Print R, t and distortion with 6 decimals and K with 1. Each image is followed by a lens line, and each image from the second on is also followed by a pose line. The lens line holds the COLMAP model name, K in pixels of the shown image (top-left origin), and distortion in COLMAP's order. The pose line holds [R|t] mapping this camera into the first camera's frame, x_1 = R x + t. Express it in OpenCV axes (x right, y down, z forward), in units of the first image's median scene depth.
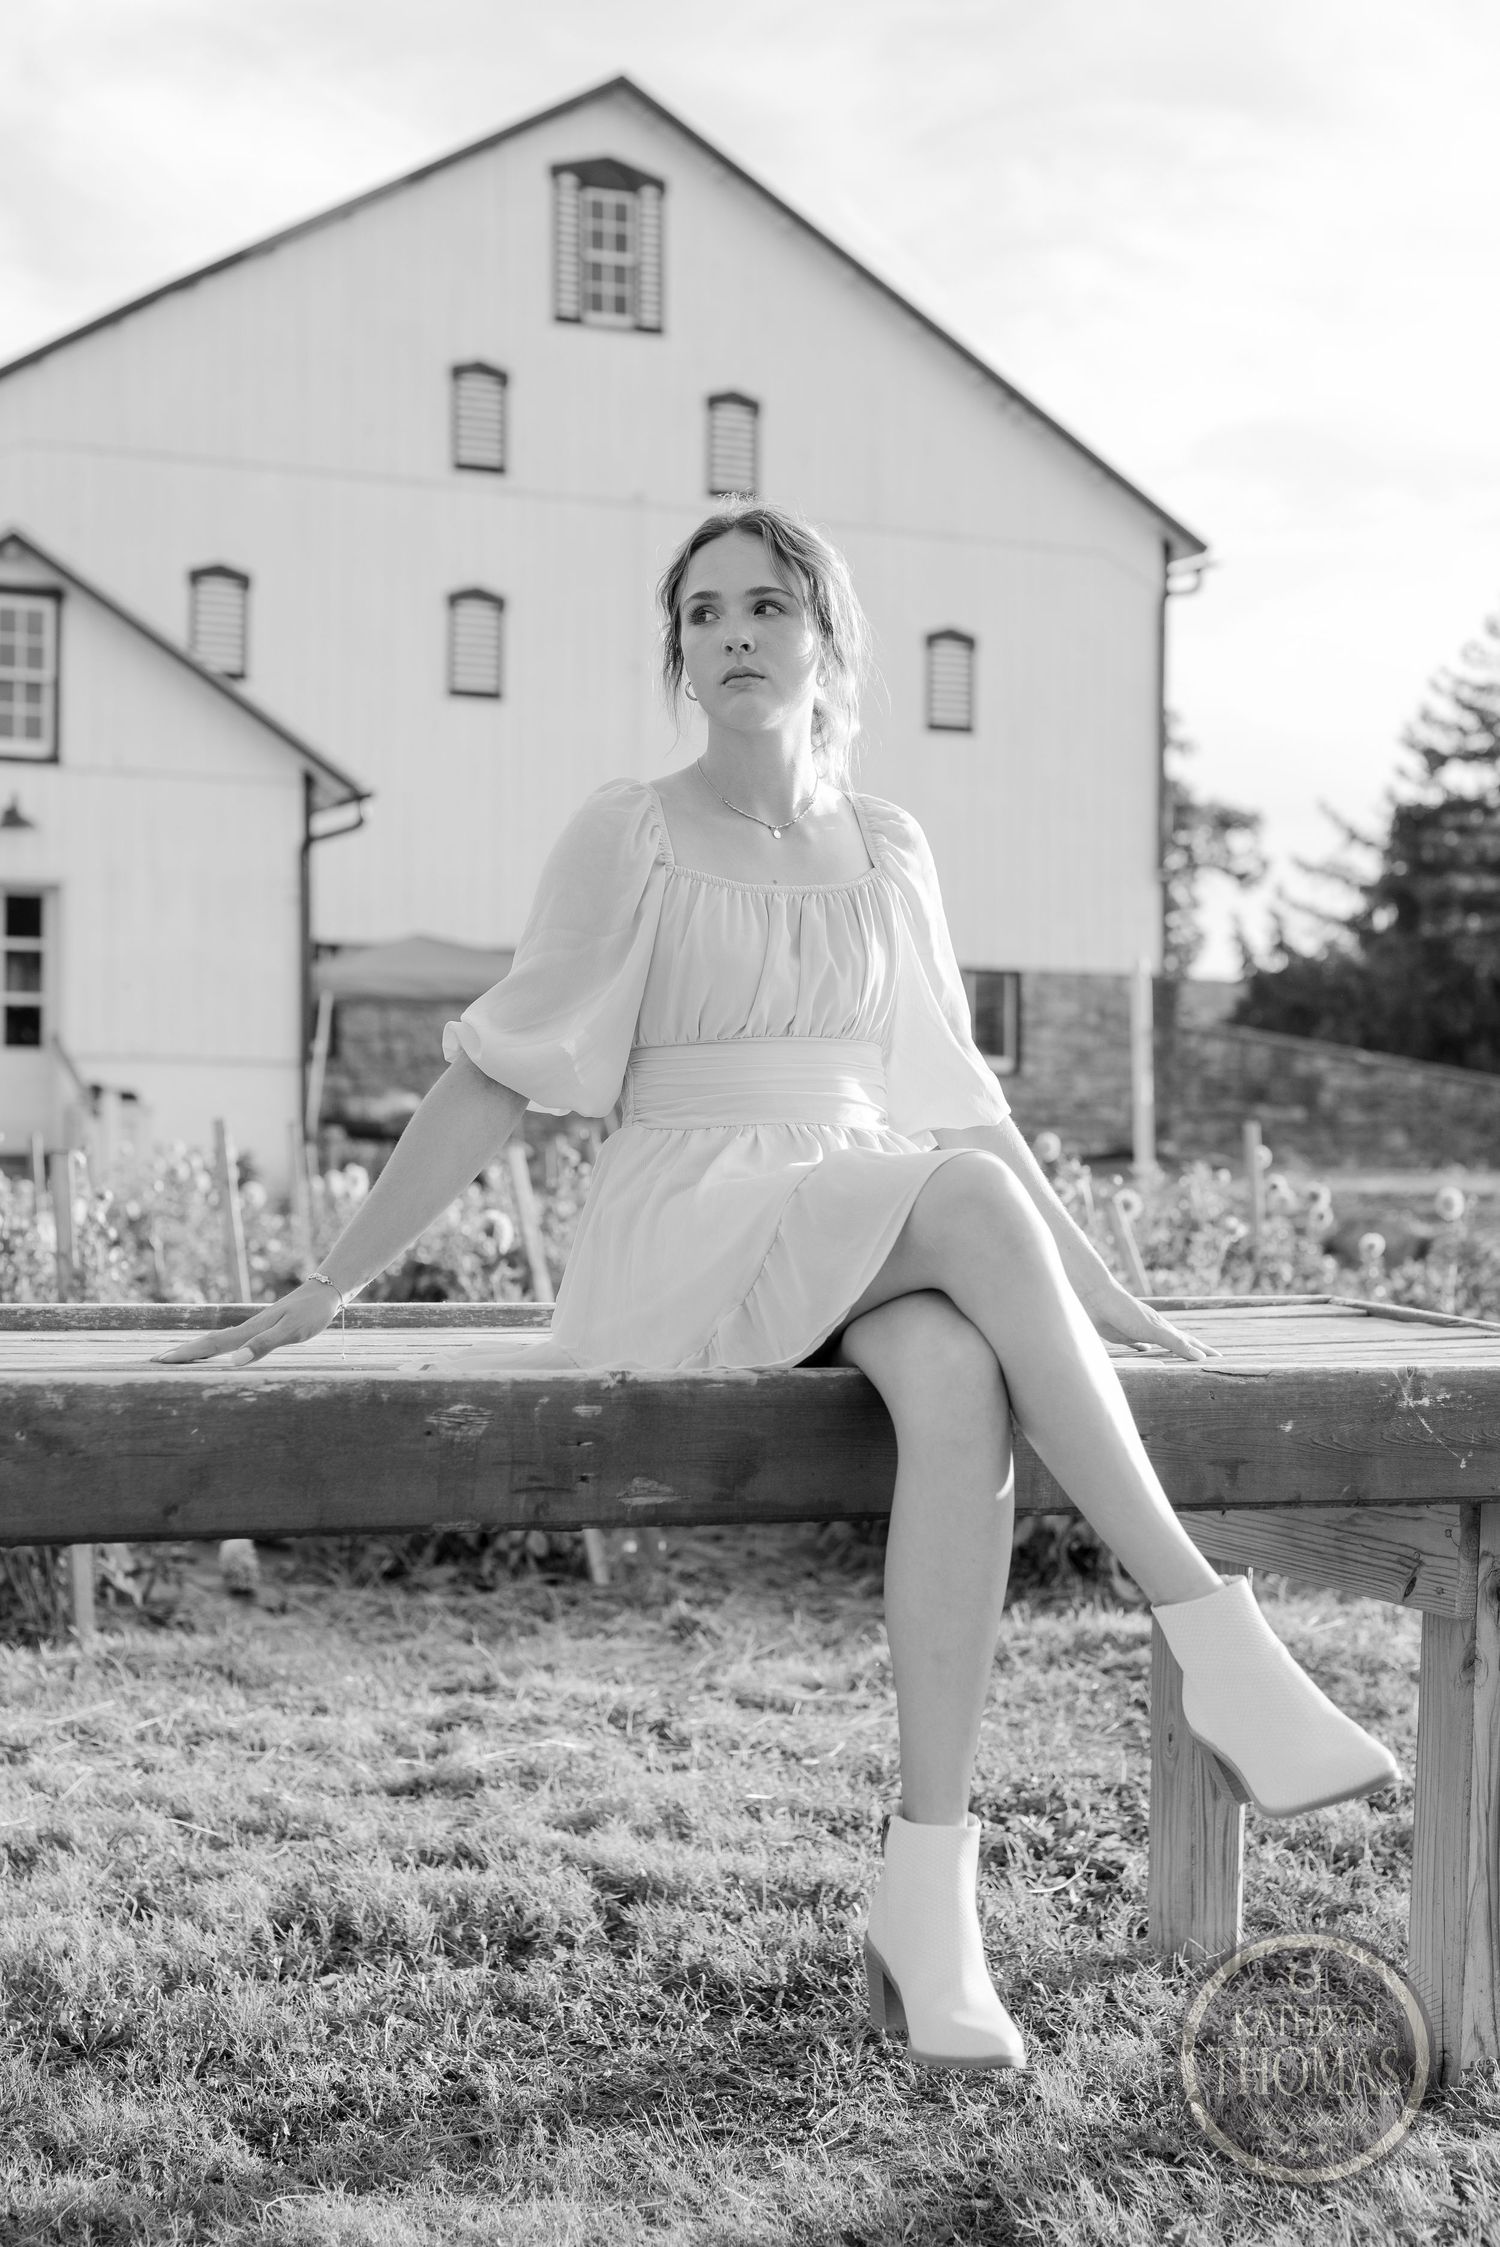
lens RADIAL K [[3349.5, 0, 754.7], [0, 3349.5, 1129.7], [0, 0, 1]] dist [-0.013284, 0.070967]
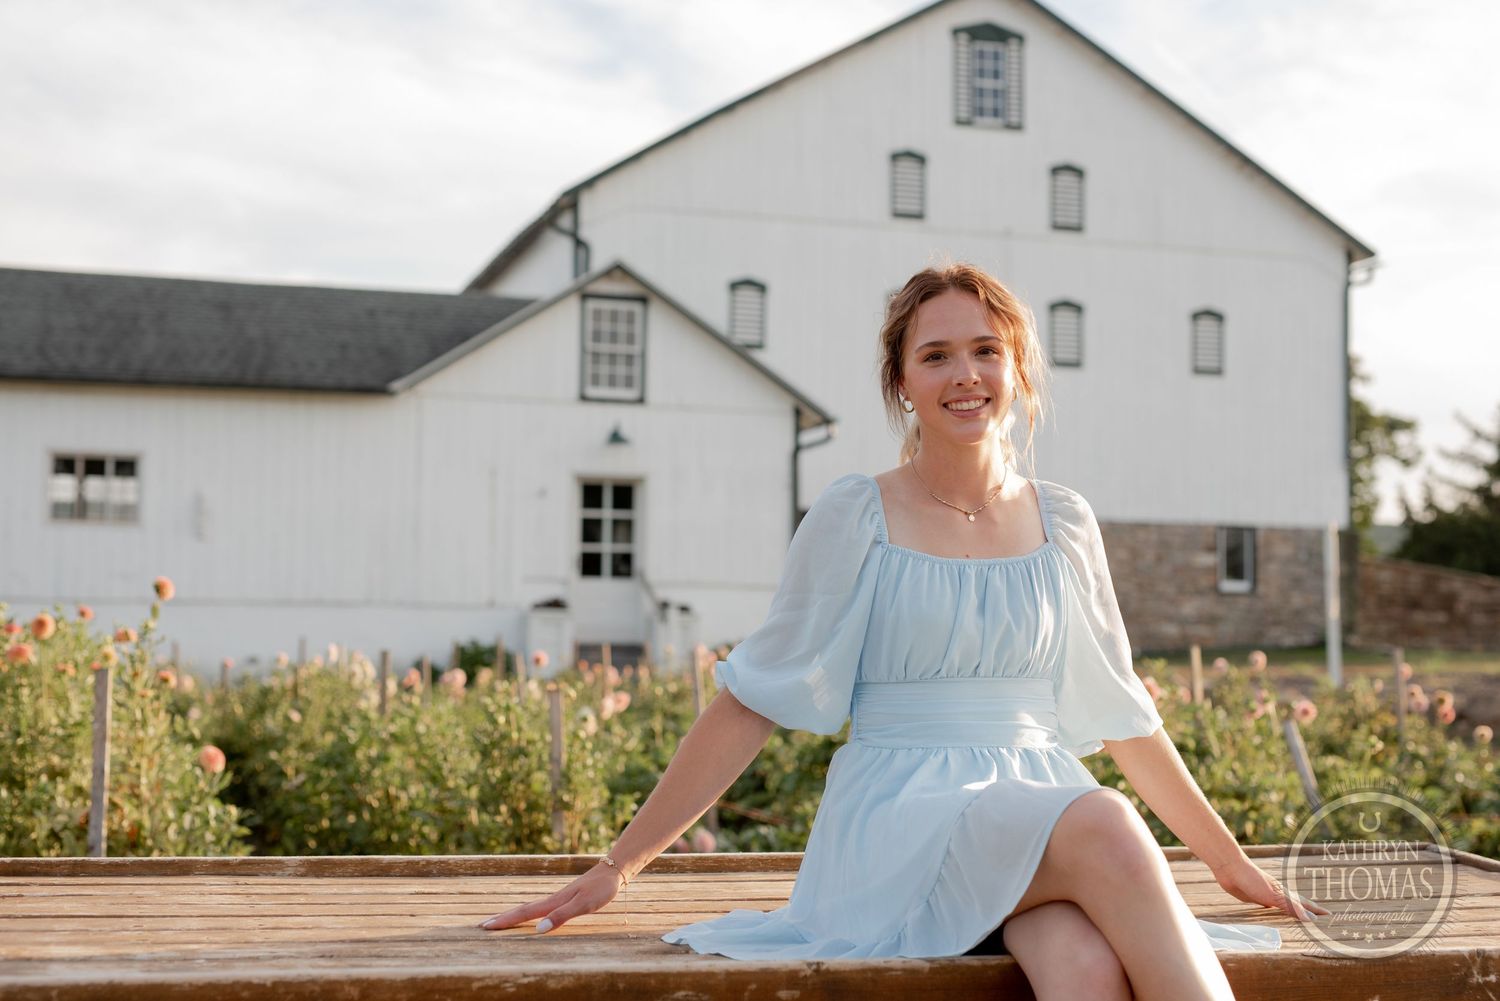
lens RADIAL K [[2061.5, 0, 764.6], [0, 2061.5, 505.1], [0, 0, 1]] dist [-0.010354, 0.021002]
pose [[0.987538, -0.003628, -0.157338, 0.005144], [-0.004917, 0.998535, -0.053889, -0.004664], [0.157303, 0.053991, 0.986073, 0.018564]]
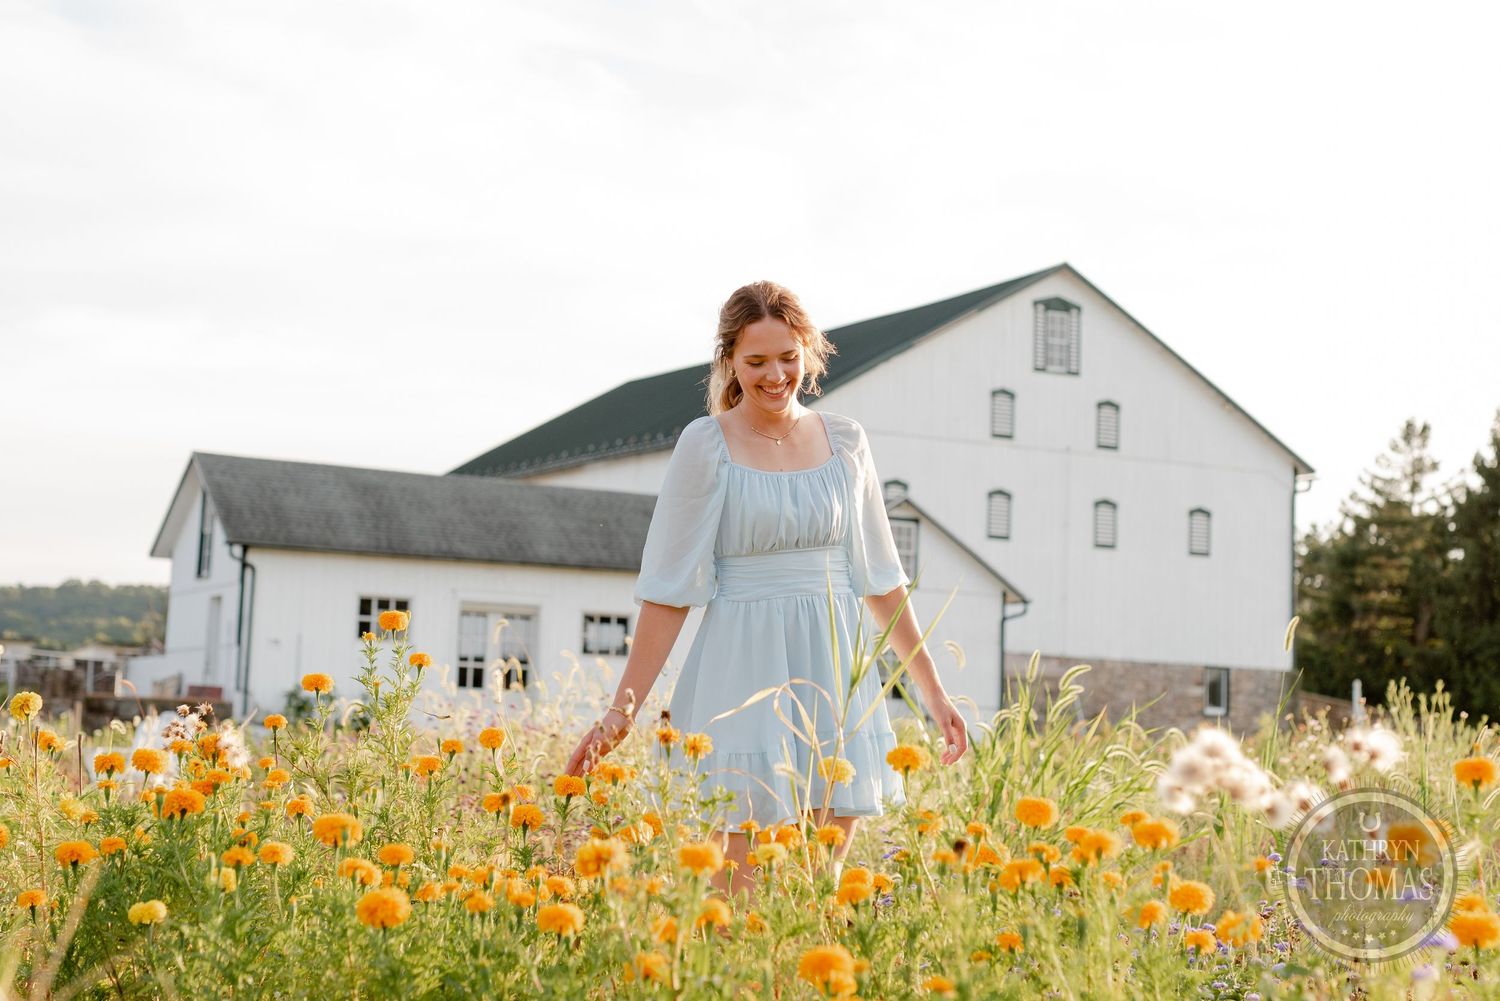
lens RADIAL K [[2585.0, 0, 752.7], [0, 2585.0, 359.8], [0, 0, 1]] dist [-0.017556, 0.101246]
pose [[0.999478, 0.032283, -0.001578, -0.245756], [-0.032188, 0.989702, -0.139475, -0.002103], [-0.002941, 0.139453, 0.990224, -0.708520]]
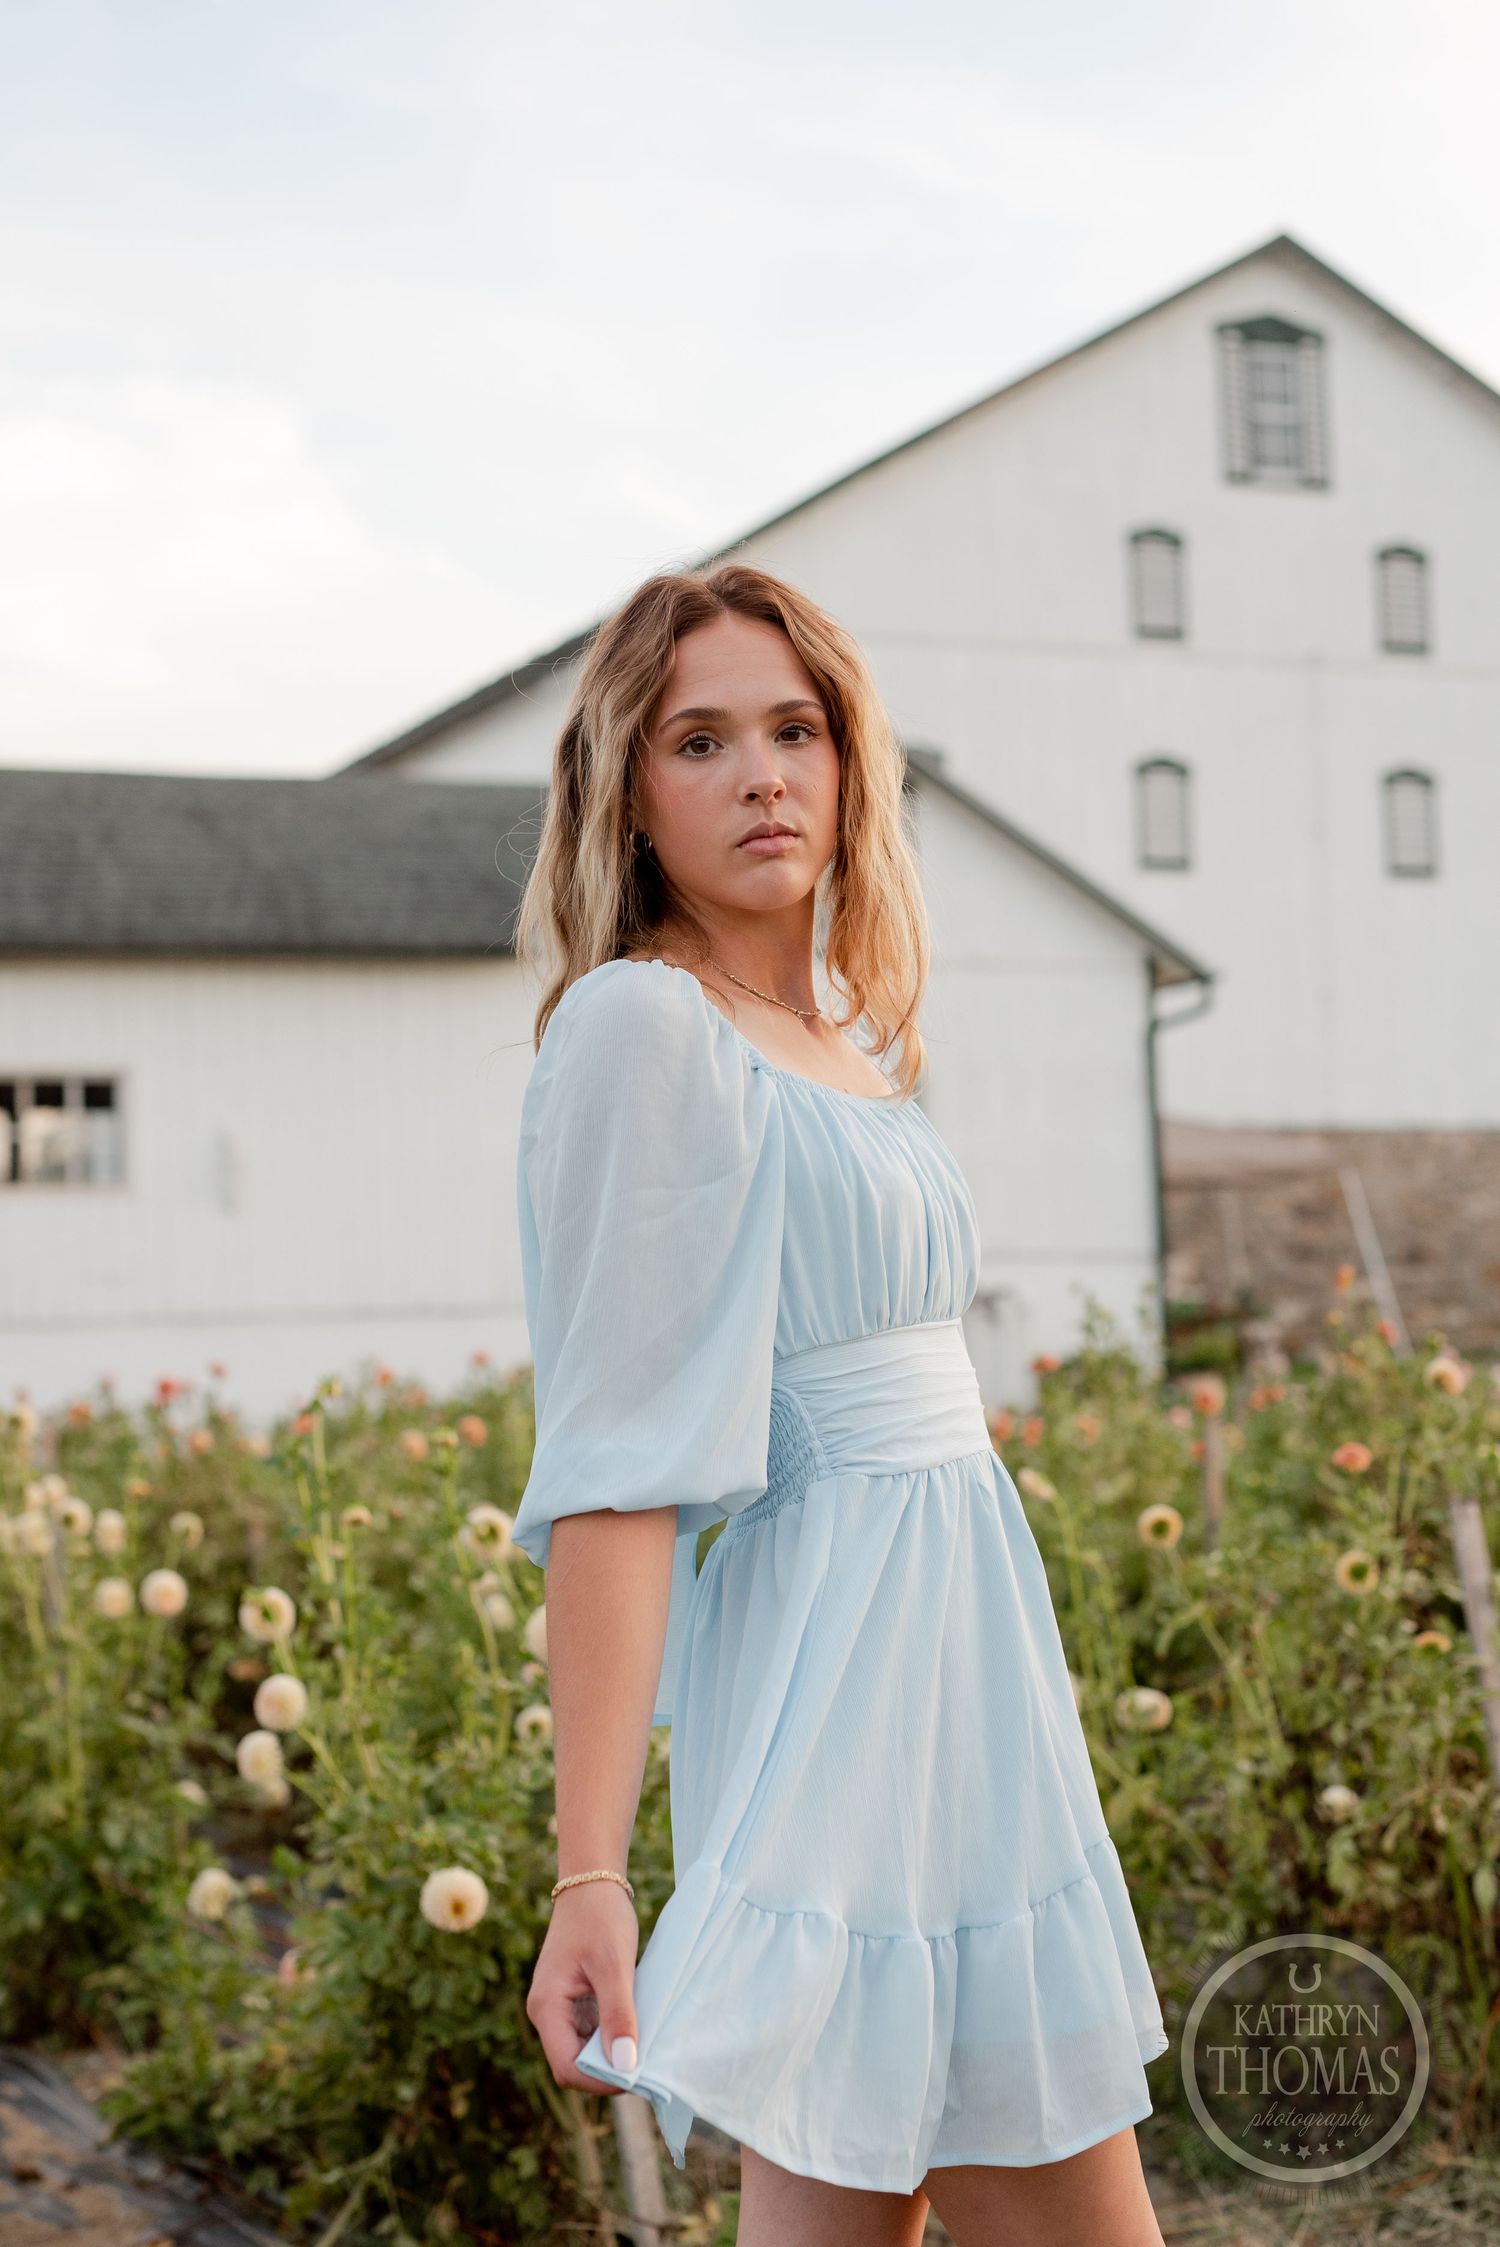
lens RADIAL K [[3485.0, 0, 743.6], [0, 3485.0, 1108.9], [0, 0, 1]] dist [-0.003587, 0.067742]
pose [[0.997400, -0.037239, -0.061696, -0.144576], [0.033920, 0.997965, -0.053999, -0.009079], [0.063581, 0.051766, 0.996633, -0.011614]]
